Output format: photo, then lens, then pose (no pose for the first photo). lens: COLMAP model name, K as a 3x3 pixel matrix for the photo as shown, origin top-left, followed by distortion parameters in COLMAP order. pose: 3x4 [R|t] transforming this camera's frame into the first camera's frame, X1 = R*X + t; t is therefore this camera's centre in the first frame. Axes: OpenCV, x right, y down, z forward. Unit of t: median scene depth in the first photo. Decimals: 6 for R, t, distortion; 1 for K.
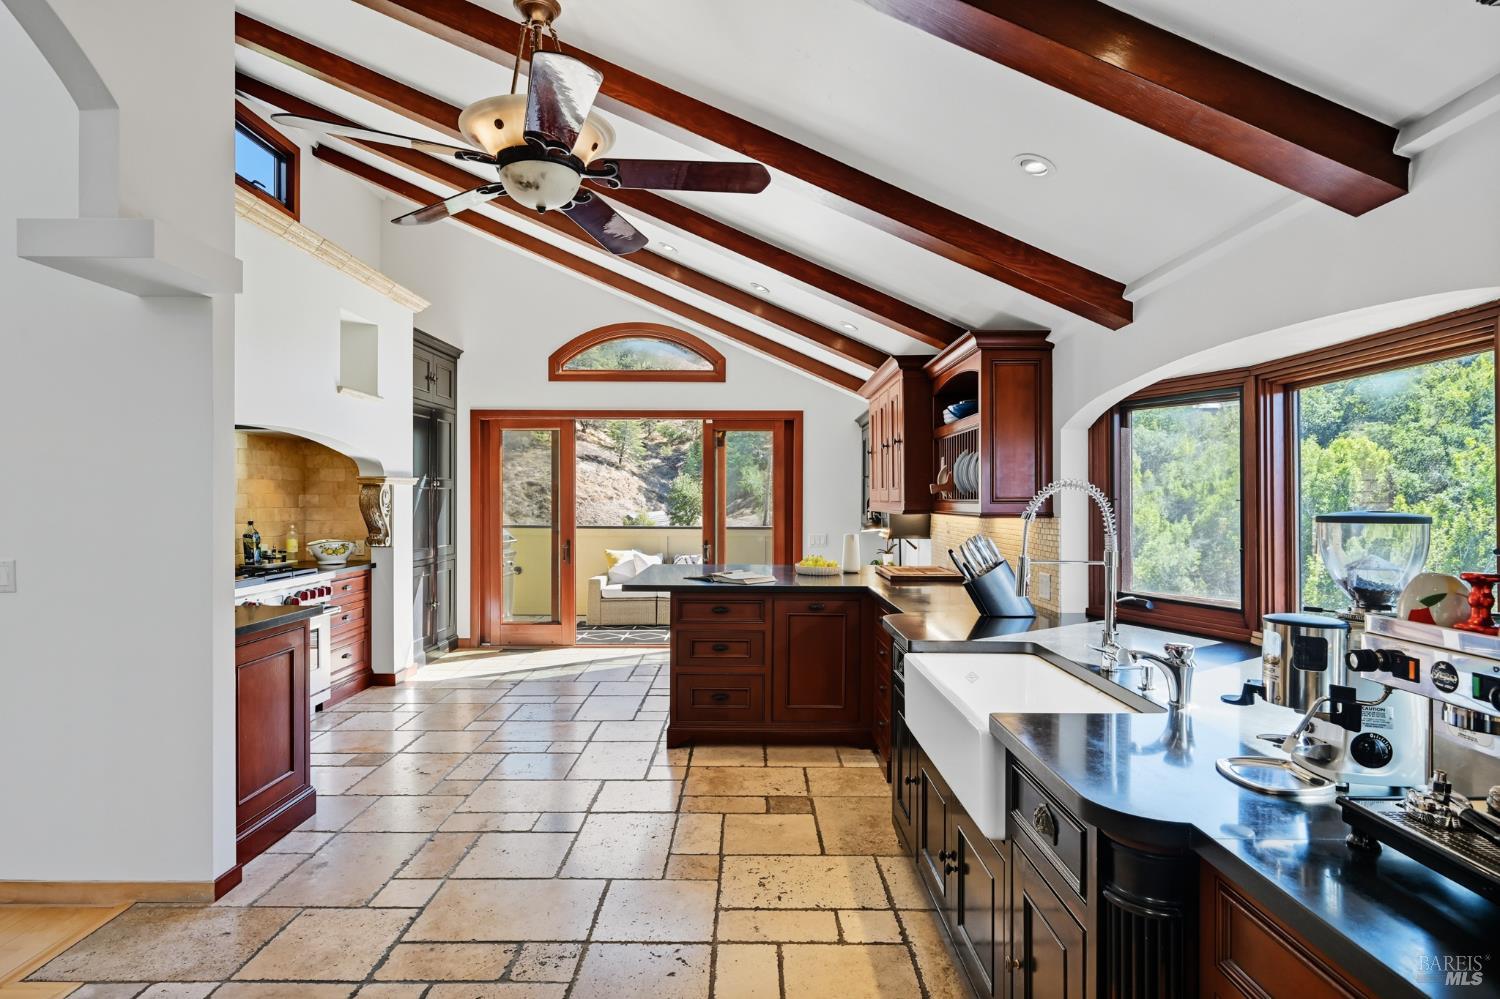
lens RADIAL K [[763.0, 0, 750.0], [0, 763.0, 499.5], [0, 0, 1]] dist [0.000650, -0.000003]
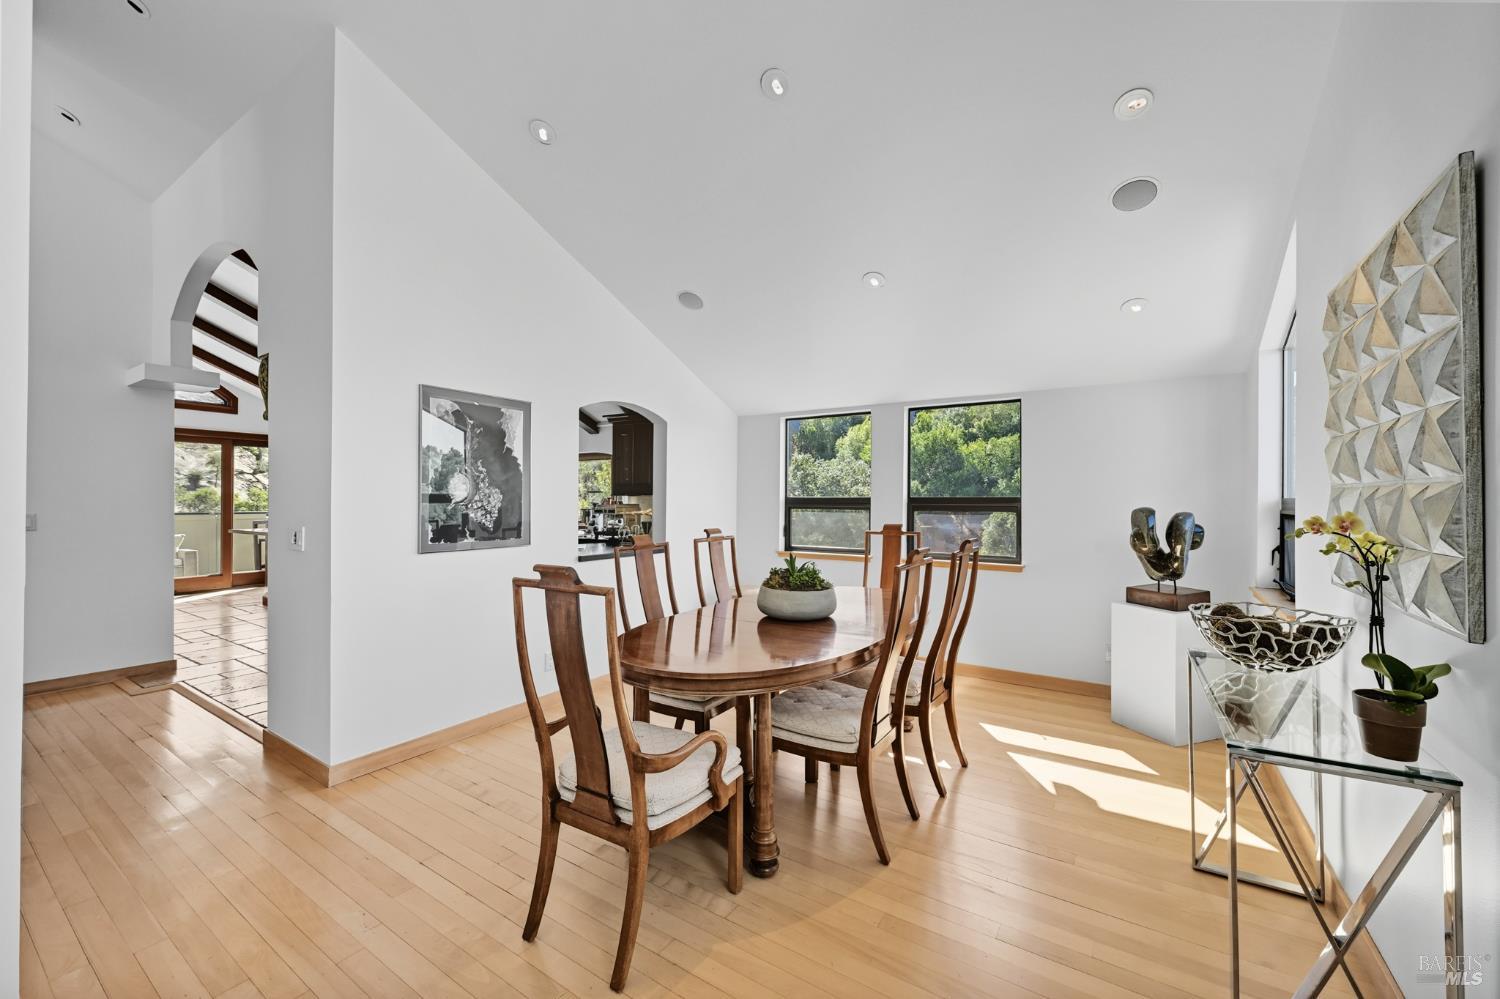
lens RADIAL K [[580.6, 0, 750.0], [0, 580.6, 499.5], [0, 0, 1]] dist [0.001196, 0.000066]
pose [[0.538029, 0.007440, 0.842894, -0.961215], [-0.011327, 0.999935, -0.001596, 0.015242], [-0.842850, -0.008689, 0.538078, -1.011793]]
